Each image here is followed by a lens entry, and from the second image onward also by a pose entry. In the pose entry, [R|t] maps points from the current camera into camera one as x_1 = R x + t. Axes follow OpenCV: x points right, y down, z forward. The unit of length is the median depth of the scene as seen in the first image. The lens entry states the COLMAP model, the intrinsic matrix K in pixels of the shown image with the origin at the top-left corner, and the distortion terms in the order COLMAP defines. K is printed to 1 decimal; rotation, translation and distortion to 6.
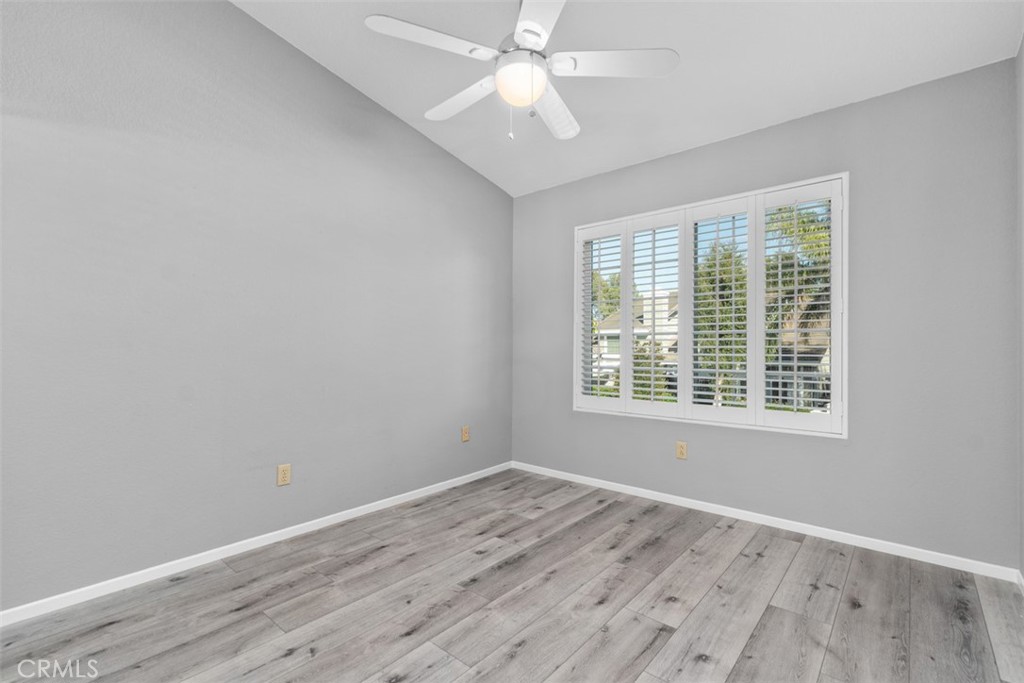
lens RADIAL K [[460.7, 0, 510.0], [0, 460.7, 345.1], [0, 0, 1]] dist [0.000878, -0.000706]
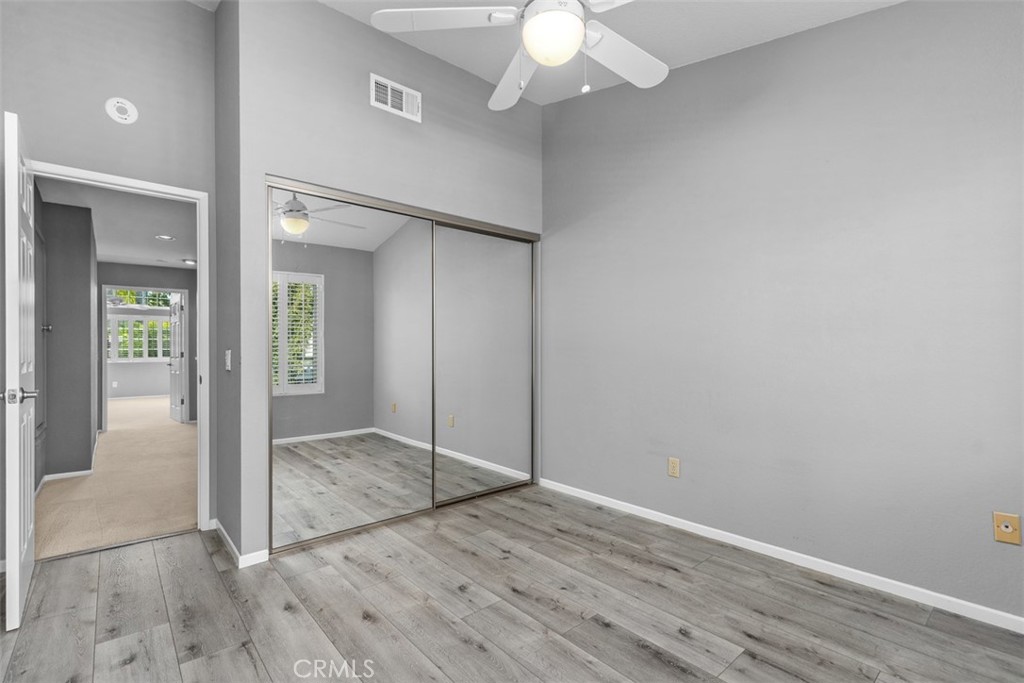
lens RADIAL K [[460.7, 0, 510.2], [0, 460.7, 346.2], [0, 0, 1]] dist [0.000878, -0.000706]
pose [[-0.136992, -0.006248, -0.990552, 0.750126], [0.007053, 0.999949, -0.007283, -0.000042], [0.990547, -0.007984, -0.136941, 0.892683]]
